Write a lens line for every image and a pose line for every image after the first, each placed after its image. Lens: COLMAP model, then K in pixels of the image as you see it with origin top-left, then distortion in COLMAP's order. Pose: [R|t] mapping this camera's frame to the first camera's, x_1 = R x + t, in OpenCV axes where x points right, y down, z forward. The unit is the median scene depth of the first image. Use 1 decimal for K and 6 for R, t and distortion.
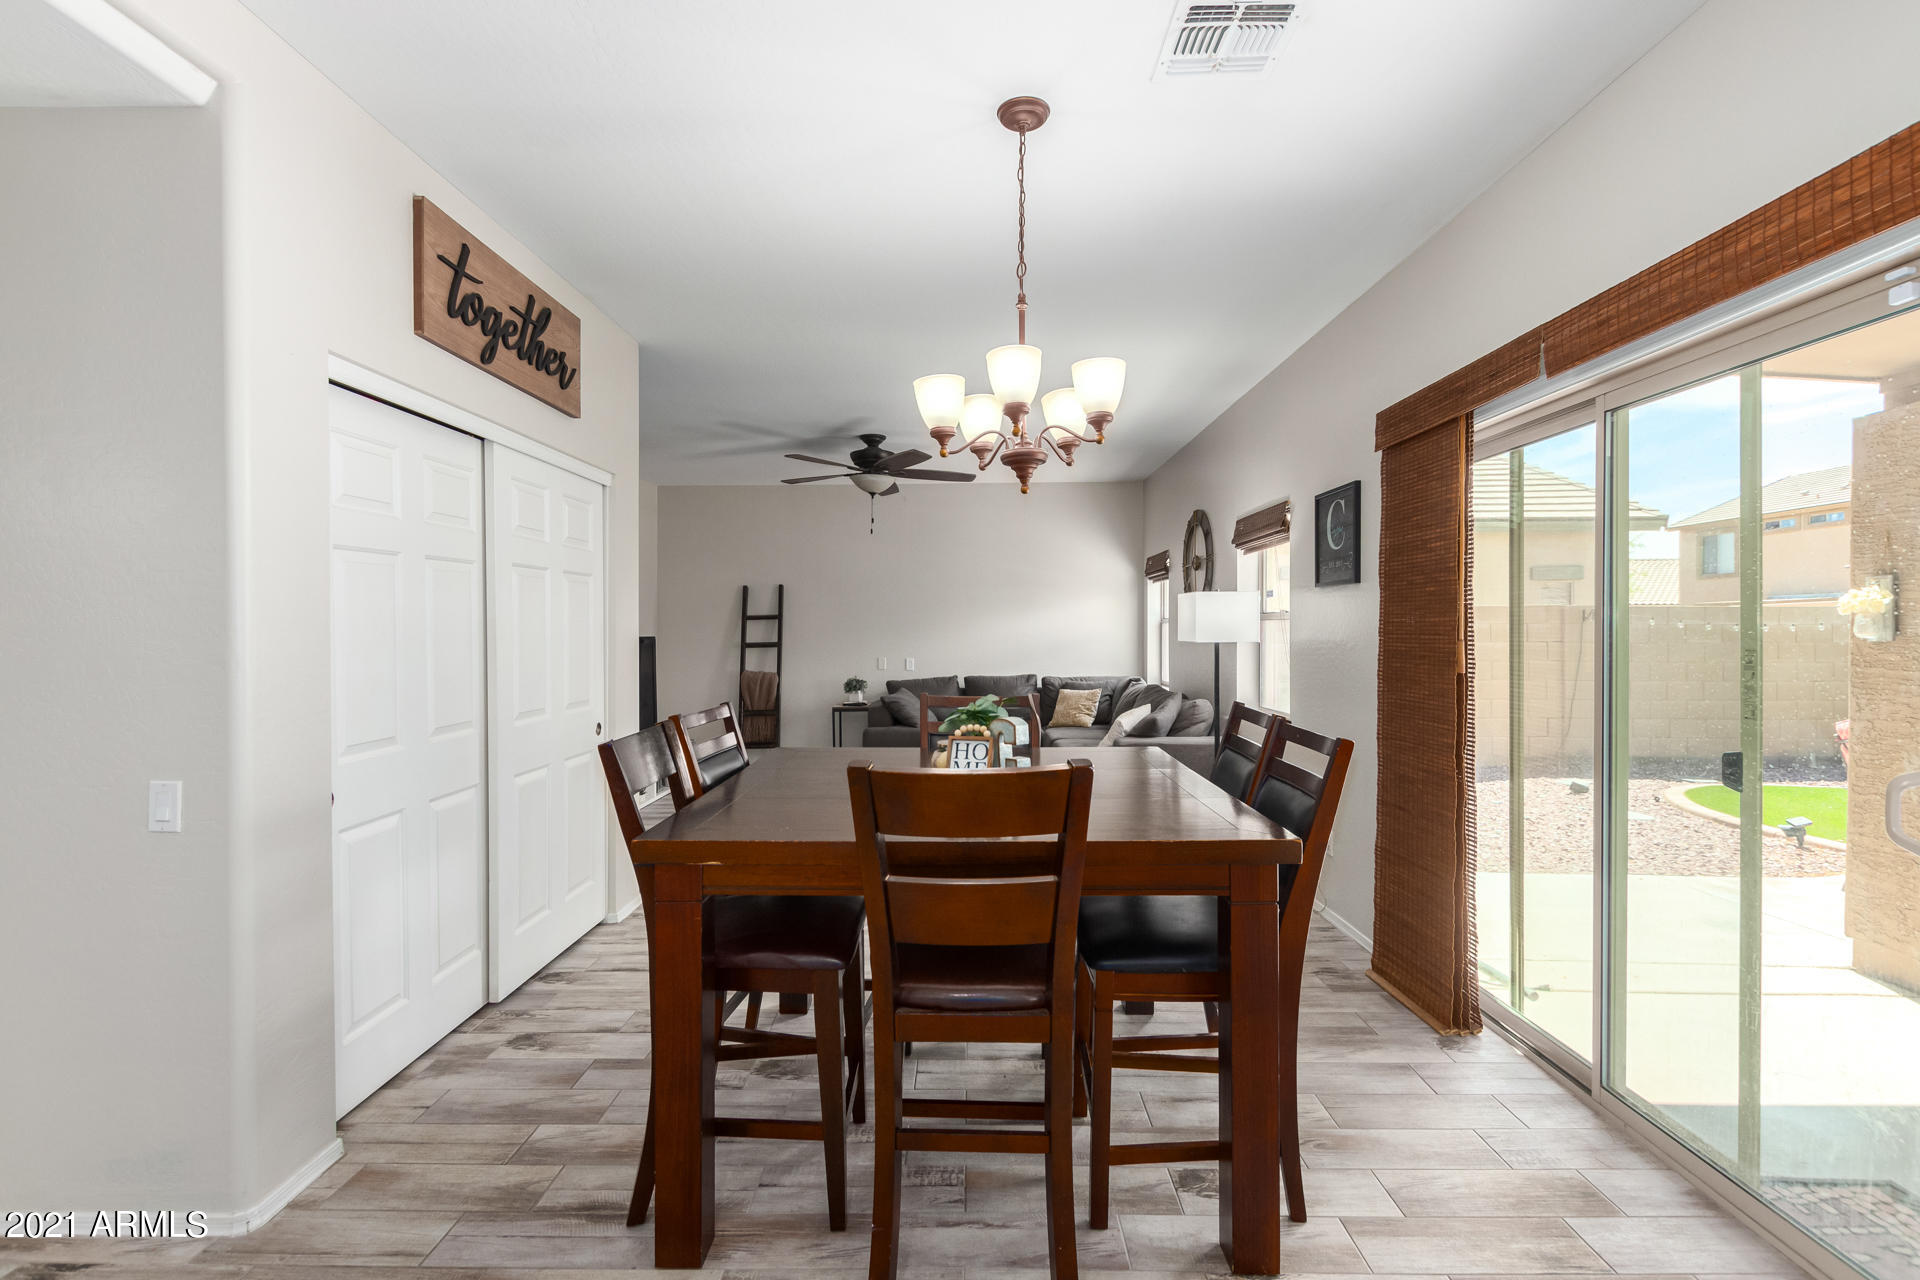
lens RADIAL K [[910.3, 0, 960.0], [0, 910.3, 640.0], [0, 0, 1]] dist [0.003086, 0.000318]
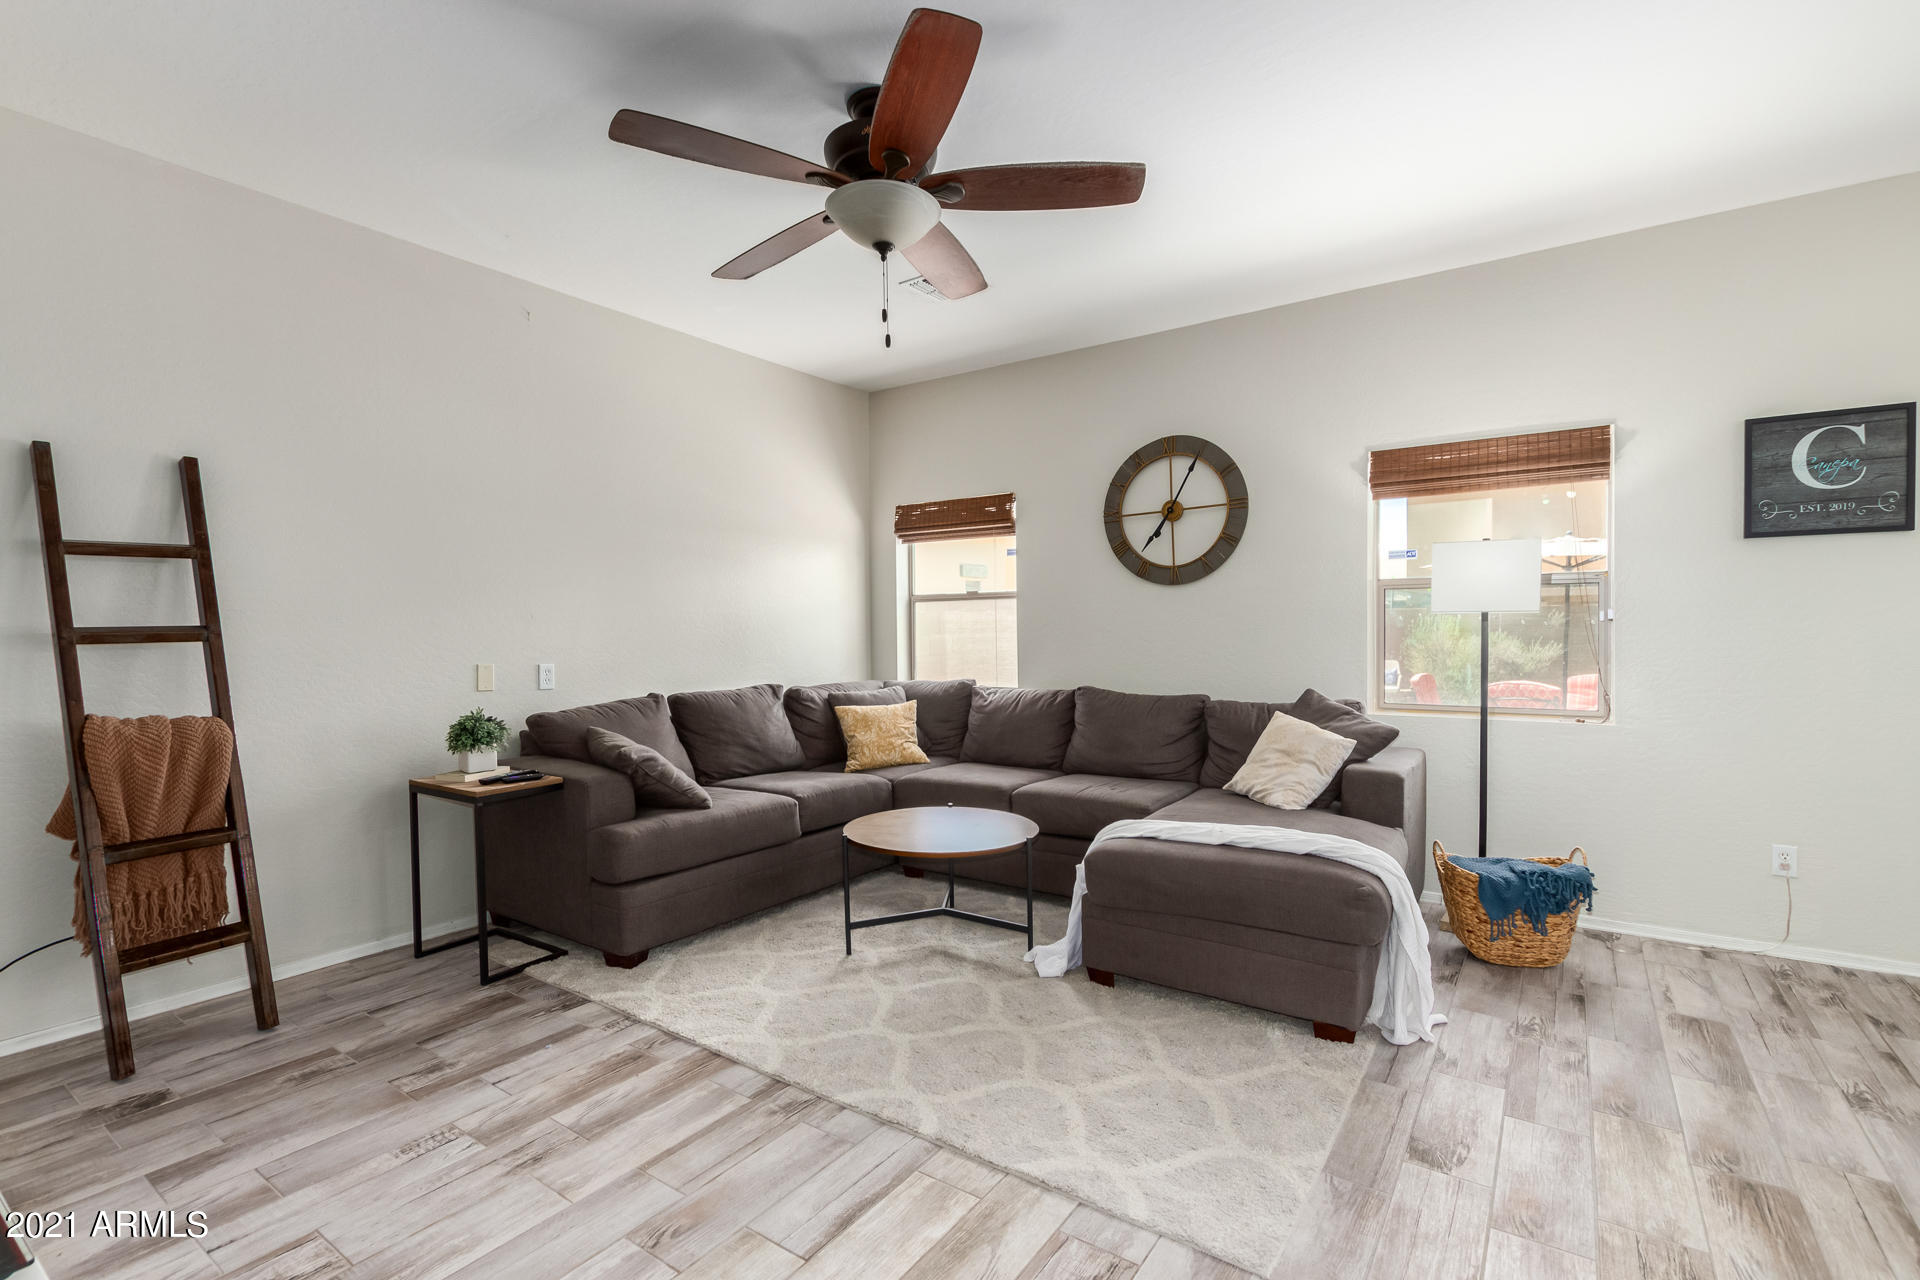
lens RADIAL K [[892.0, 0, 955.8], [0, 892.0, 645.7], [0, 0, 1]] dist [0.001722, -0.000560]
pose [[0.559054, -0.011942, 0.829045, -0.348182], [0.012361, 0.999905, 0.006068, 0.012002], [-0.829039, 0.006855, 0.559149, 0.634899]]
